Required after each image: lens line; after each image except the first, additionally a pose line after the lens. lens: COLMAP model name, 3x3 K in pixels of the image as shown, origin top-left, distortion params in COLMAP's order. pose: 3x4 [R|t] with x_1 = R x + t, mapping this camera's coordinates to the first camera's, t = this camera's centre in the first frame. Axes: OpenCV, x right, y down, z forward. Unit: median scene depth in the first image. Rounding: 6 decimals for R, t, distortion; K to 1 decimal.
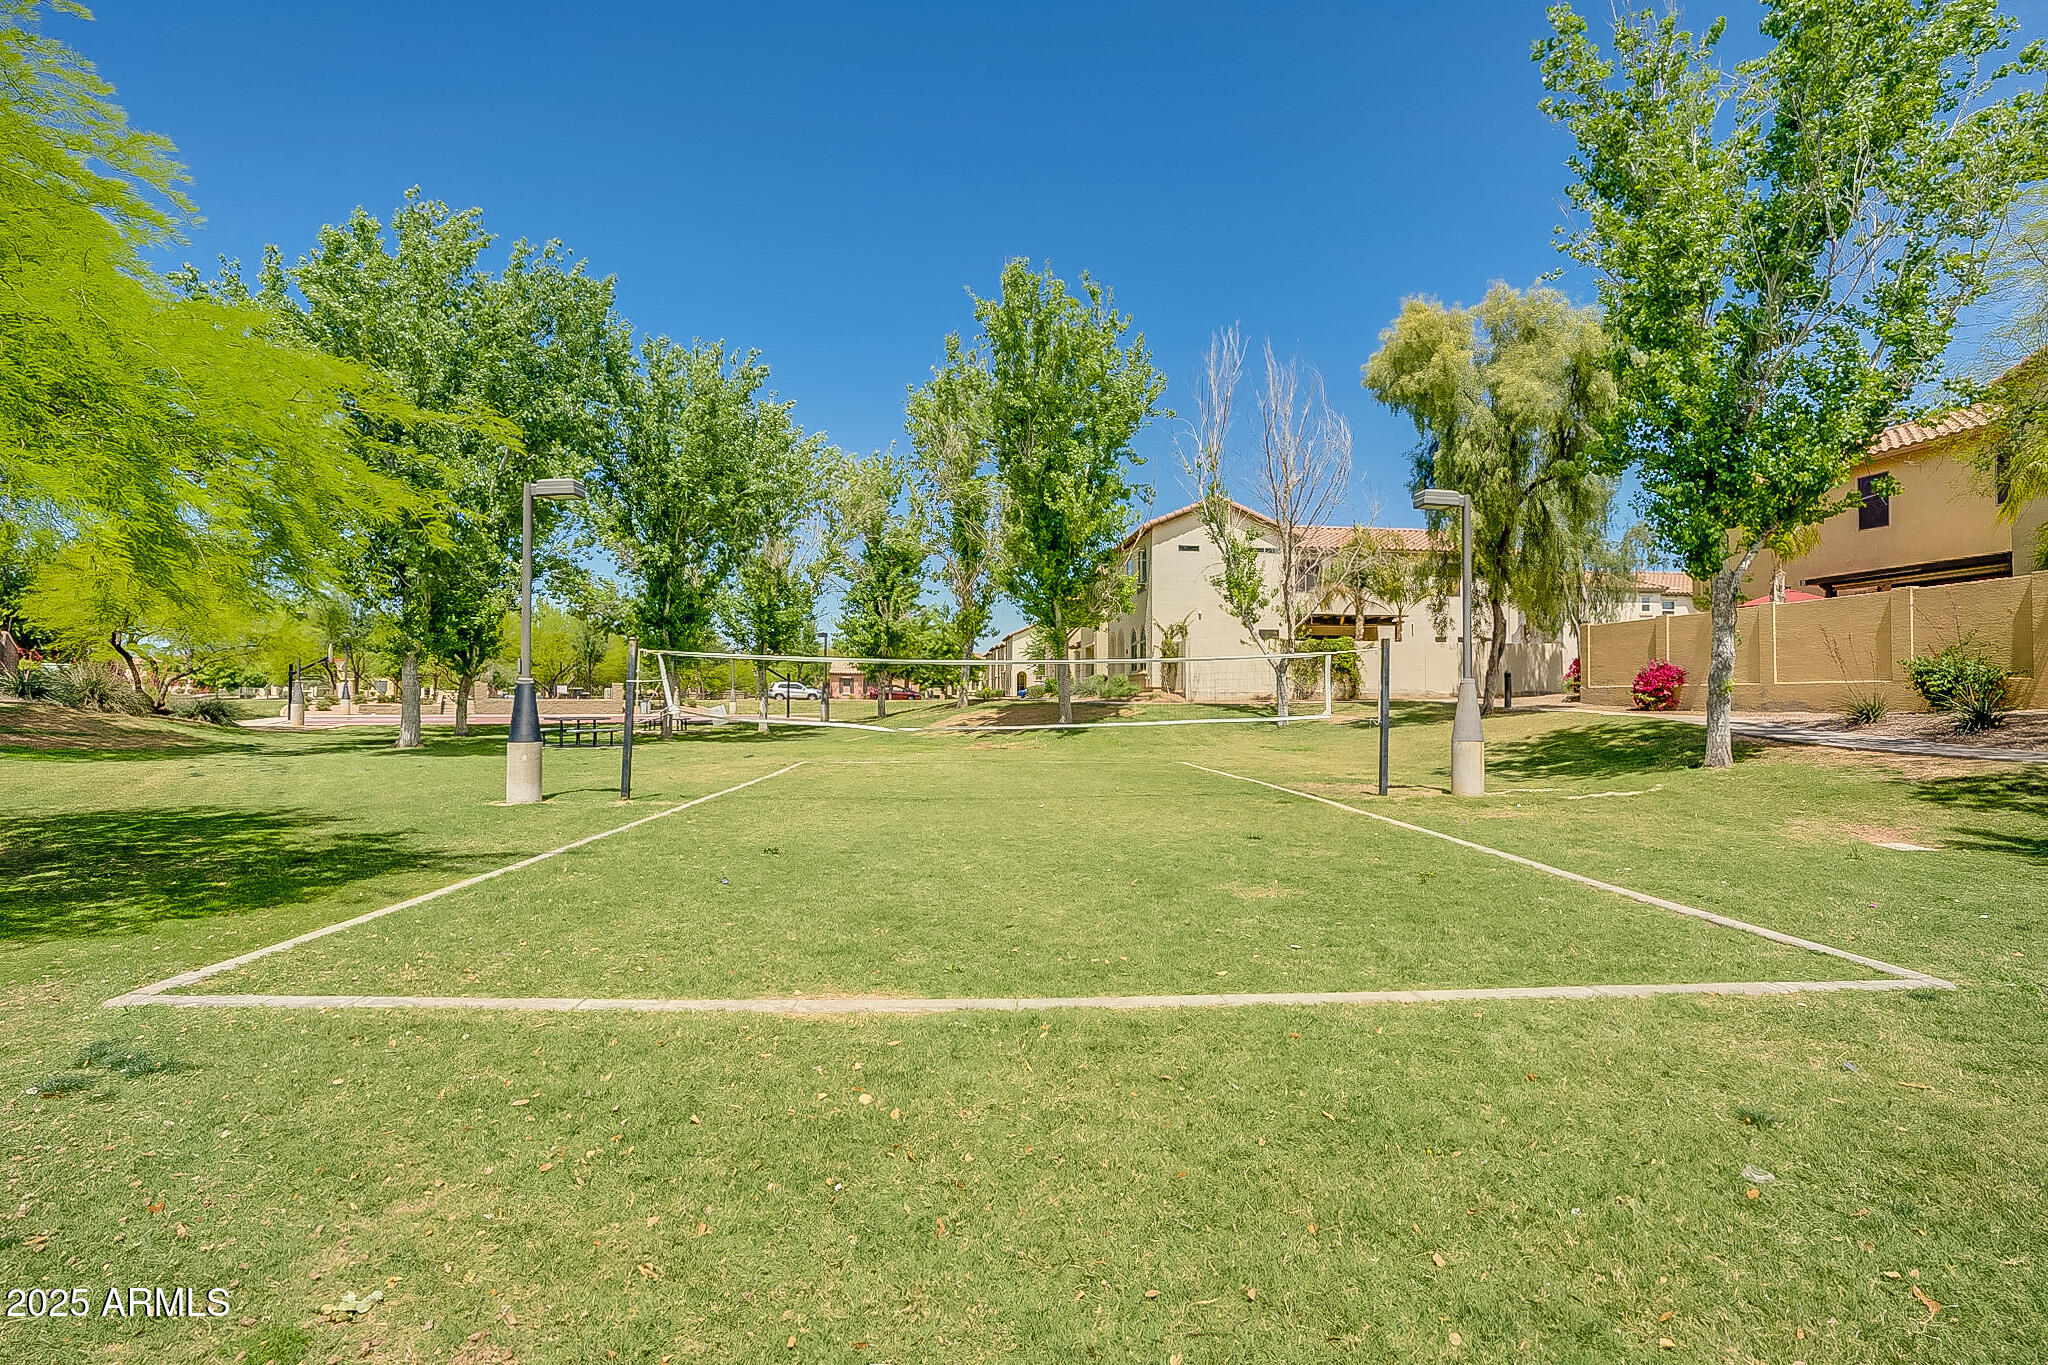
lens RADIAL K [[963.0, 0, 1024.0], [0, 963.0, 682.5], [0, 0, 1]] dist [-0.060268, 0.022049]
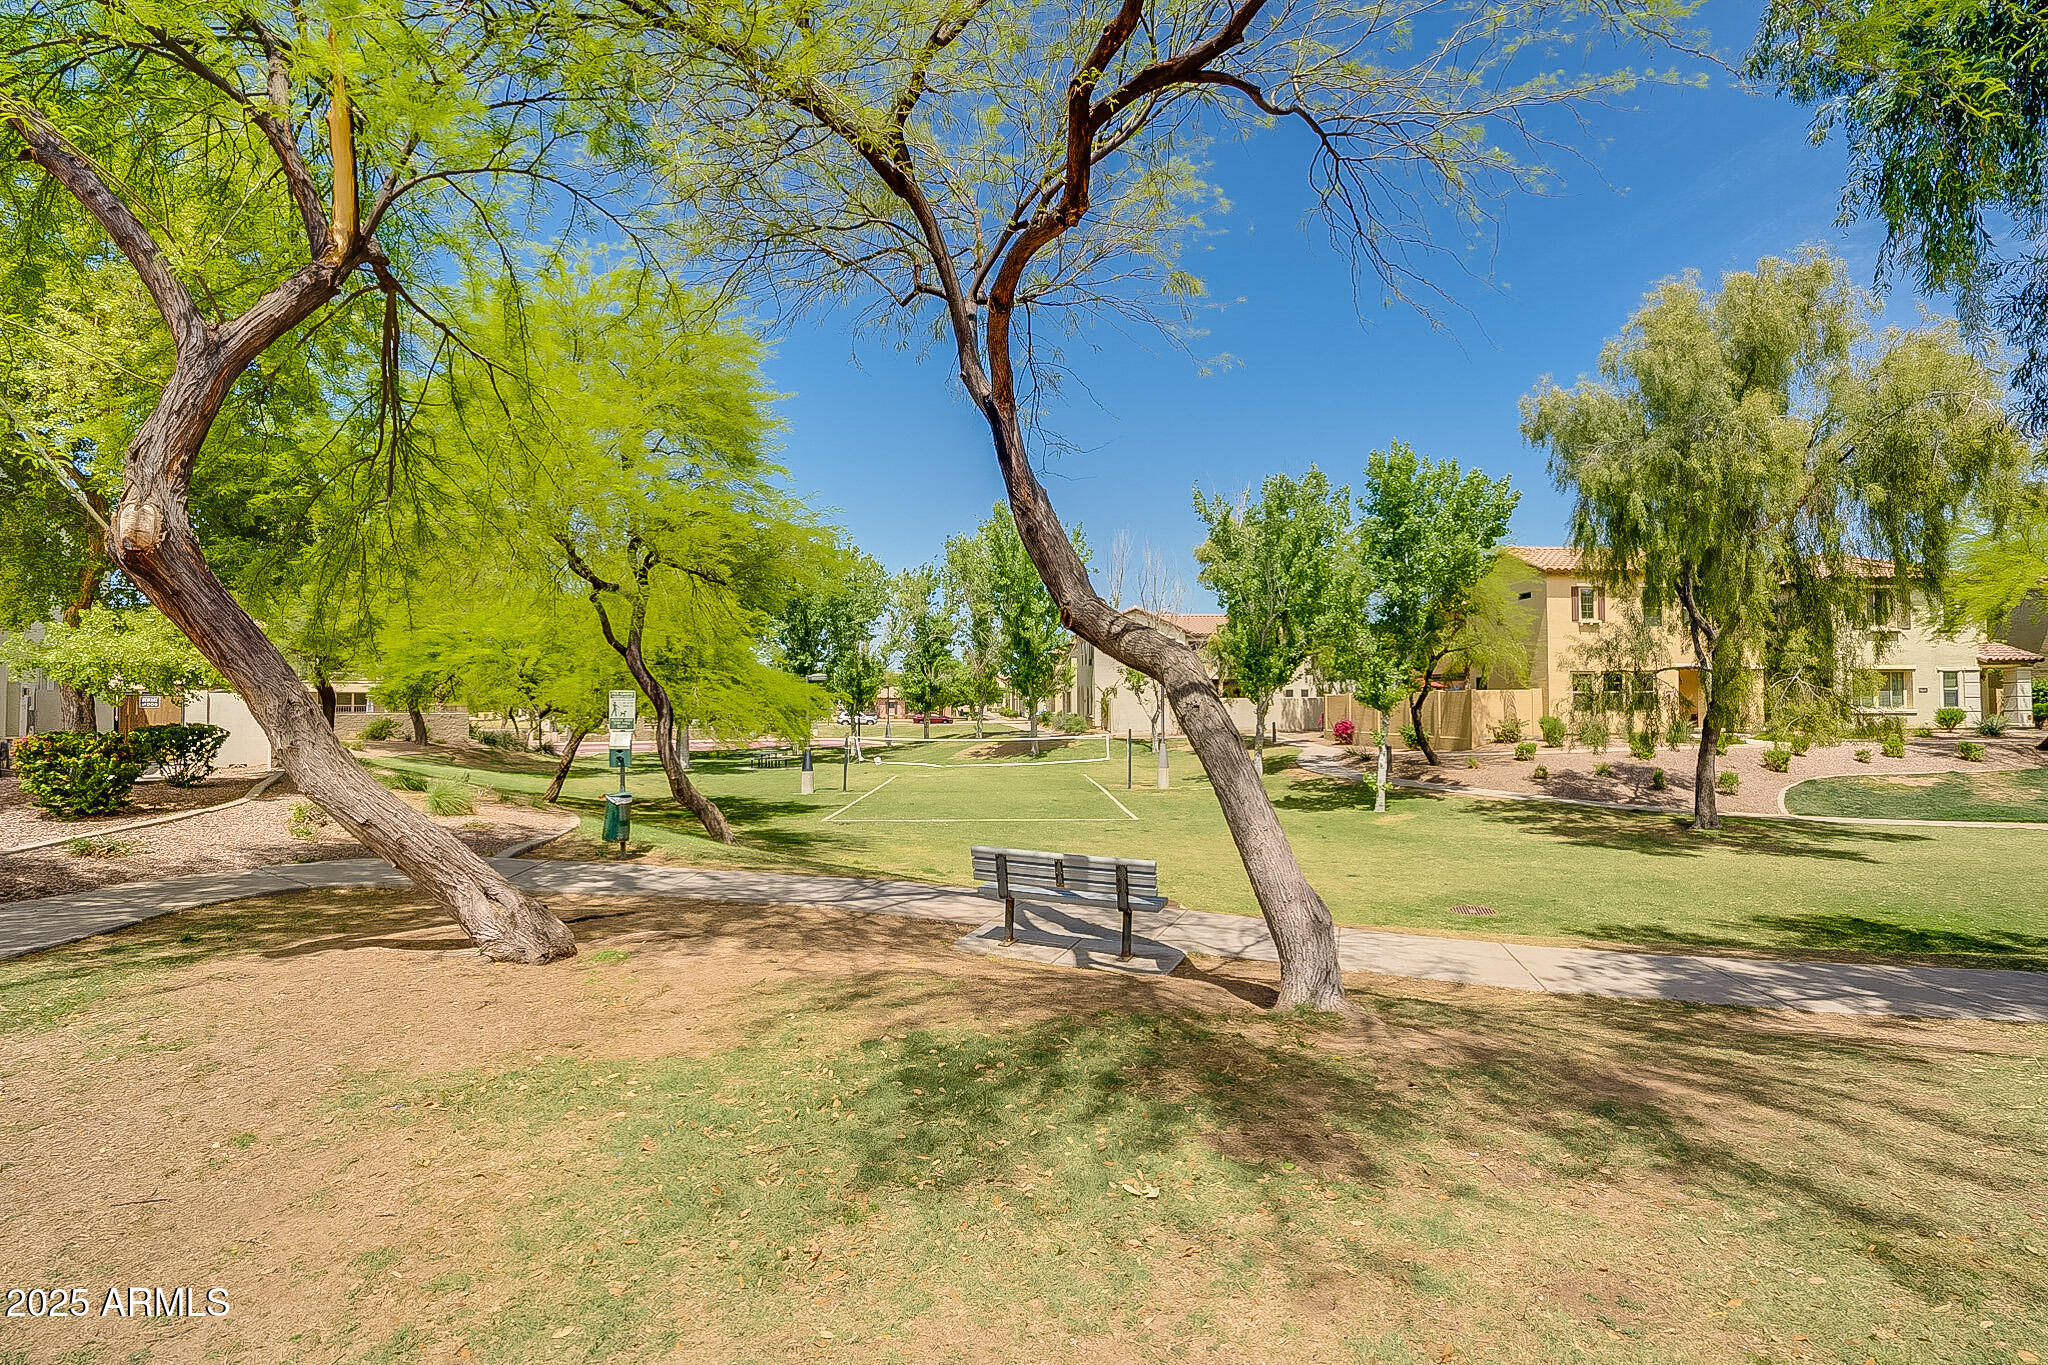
lens RADIAL K [[963.0, 0, 1024.0], [0, 963.0, 682.5], [0, 0, 1]] dist [-0.060268, 0.022049]
pose [[0.999443, -0.011203, -0.031422, 0.061312], [0.011060, 0.999928, -0.004704, -0.059033], [0.031473, 0.004354, 0.999495, -0.594361]]
